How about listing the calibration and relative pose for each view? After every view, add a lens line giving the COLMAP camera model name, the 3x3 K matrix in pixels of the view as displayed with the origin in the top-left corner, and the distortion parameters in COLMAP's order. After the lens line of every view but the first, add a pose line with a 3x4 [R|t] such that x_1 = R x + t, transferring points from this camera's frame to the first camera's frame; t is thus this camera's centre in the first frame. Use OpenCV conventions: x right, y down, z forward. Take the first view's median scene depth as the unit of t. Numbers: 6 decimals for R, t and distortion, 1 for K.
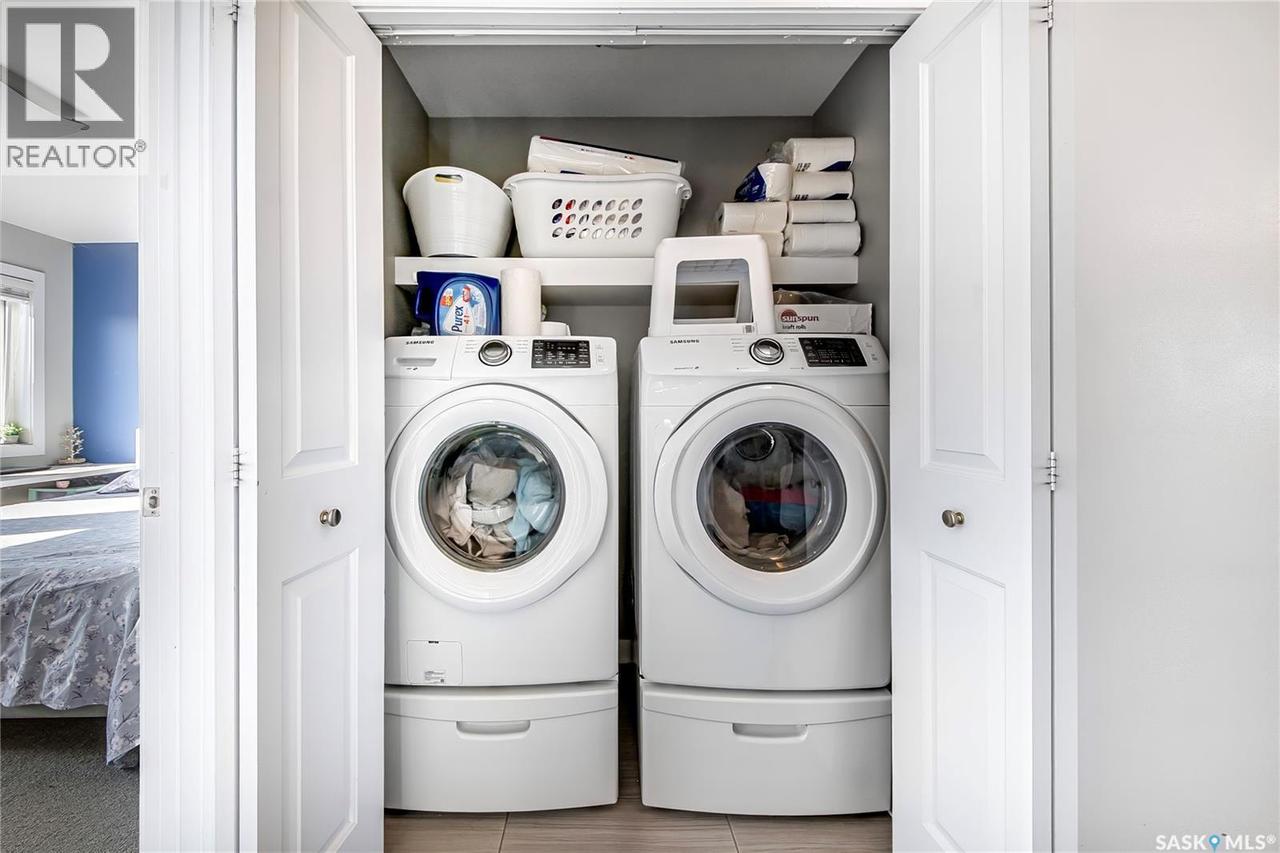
lens RADIAL K [[521.7, 0, 646.1], [0, 521.7, 399.6], [0, 0, 1]] dist [-0.000797, -0.004333]
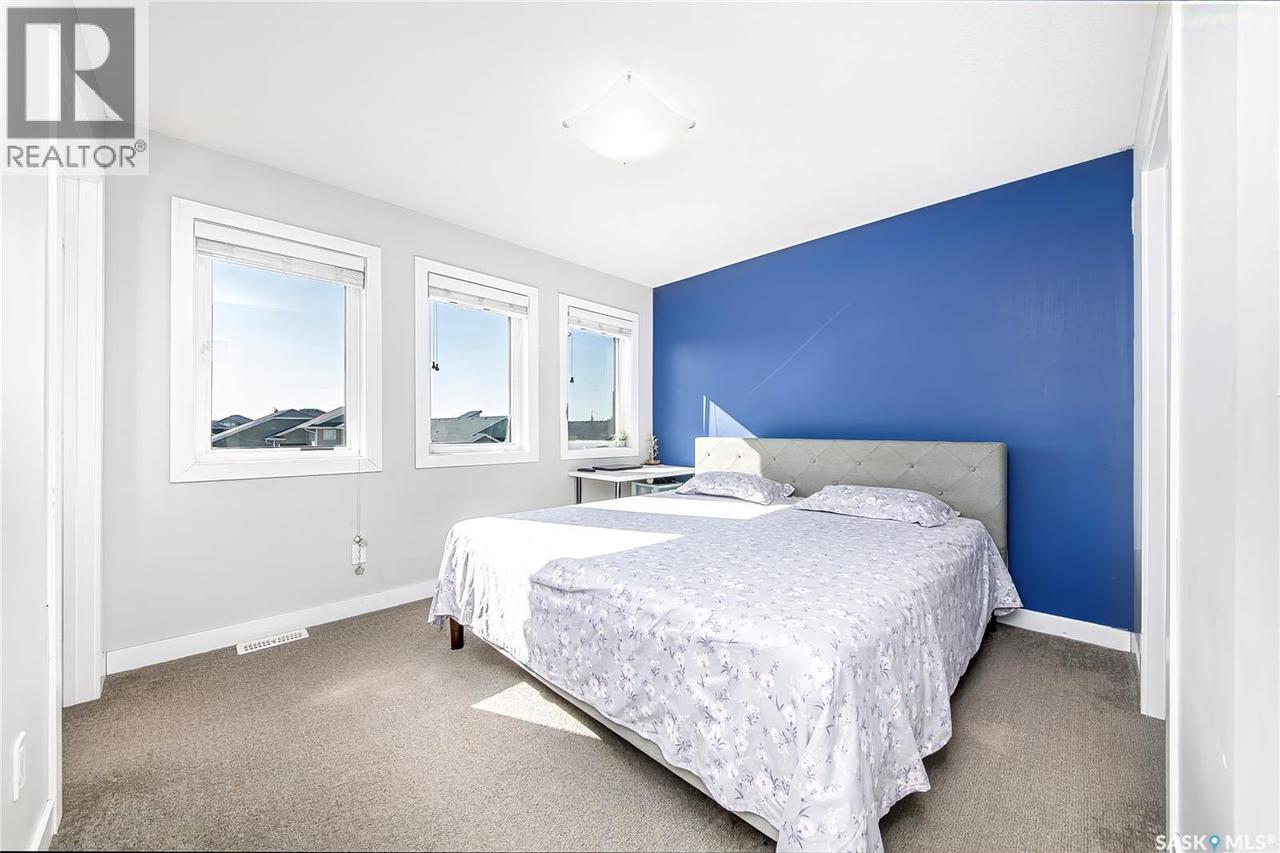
lens RADIAL K [[456.1, 0, 642.5], [0, 456.1, 431.0], [0, 0, 1]] dist [-0.001094, -0.000157]
pose [[0.698716, 0.013523, -0.715272, -0.384023], [0.009311, 0.999565, 0.027994, 0.012423], [0.715339, -0.026220, 0.698285, 0.235493]]
